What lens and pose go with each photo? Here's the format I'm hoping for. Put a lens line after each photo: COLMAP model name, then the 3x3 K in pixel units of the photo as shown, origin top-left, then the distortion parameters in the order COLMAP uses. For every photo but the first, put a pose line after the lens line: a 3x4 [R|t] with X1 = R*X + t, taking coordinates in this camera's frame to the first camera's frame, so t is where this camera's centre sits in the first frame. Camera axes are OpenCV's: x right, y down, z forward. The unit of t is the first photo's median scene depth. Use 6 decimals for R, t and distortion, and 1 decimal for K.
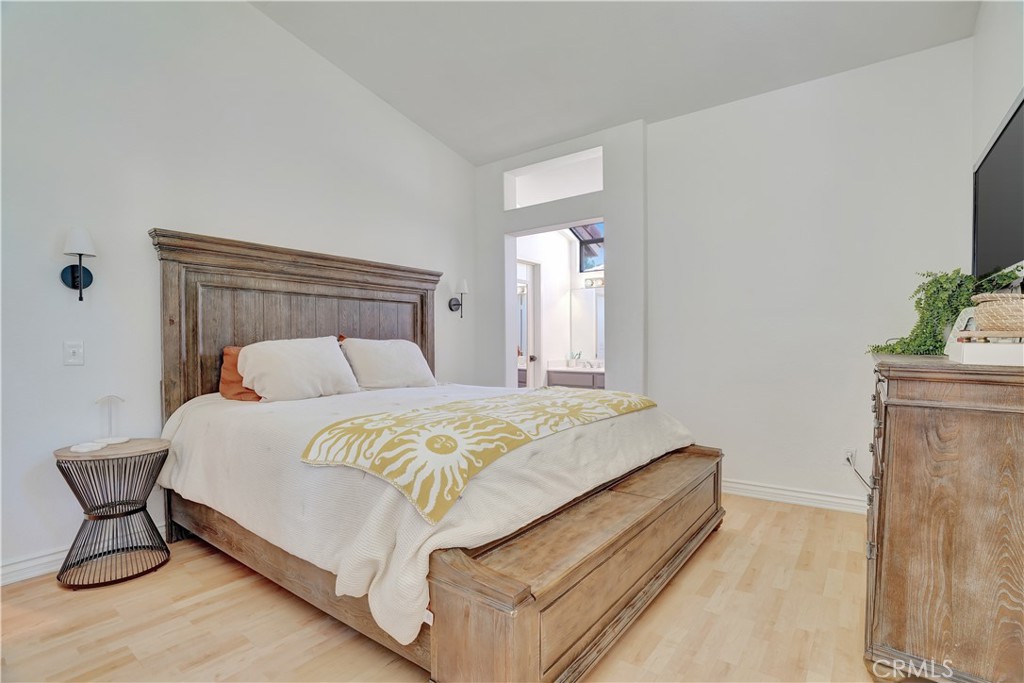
lens RADIAL K [[481.6, 0, 514.3], [0, 481.6, 346.9], [0, 0, 1]] dist [-0.043304, -0.000212]
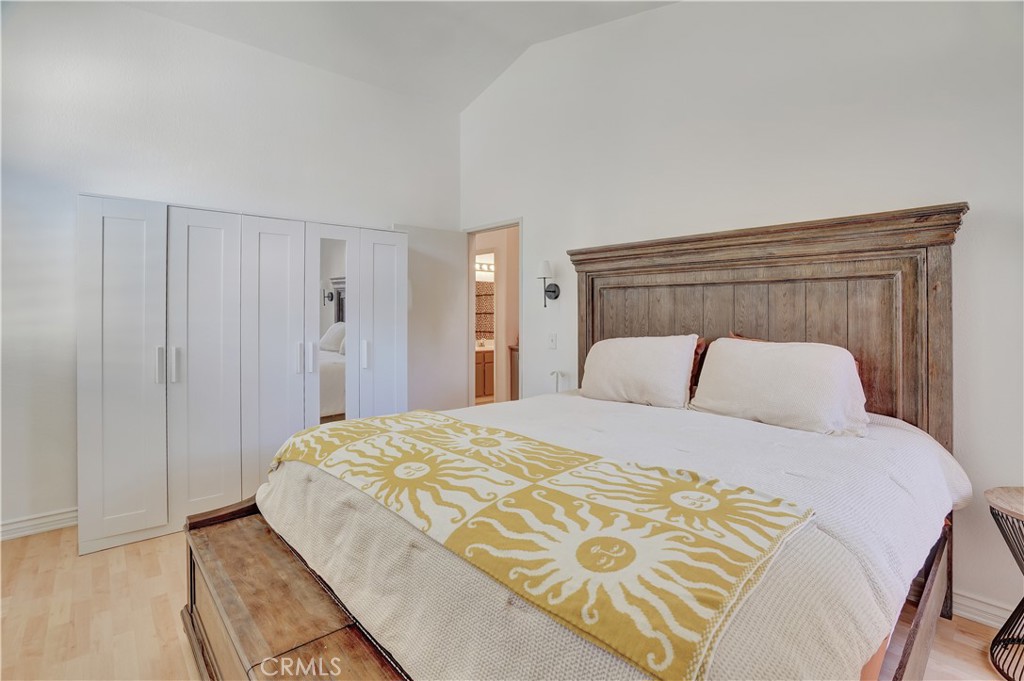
lens RADIAL K [[481.6, 0, 506.5], [0, 481.6, 306.8], [0, 0, 1]] dist [-0.043304, -0.000212]
pose [[-0.190297, -0.012722, -0.981644, 0.487622], [-0.013029, 0.999861, -0.010432, -0.058689], [0.981640, 0.010805, -0.190436, 0.861473]]
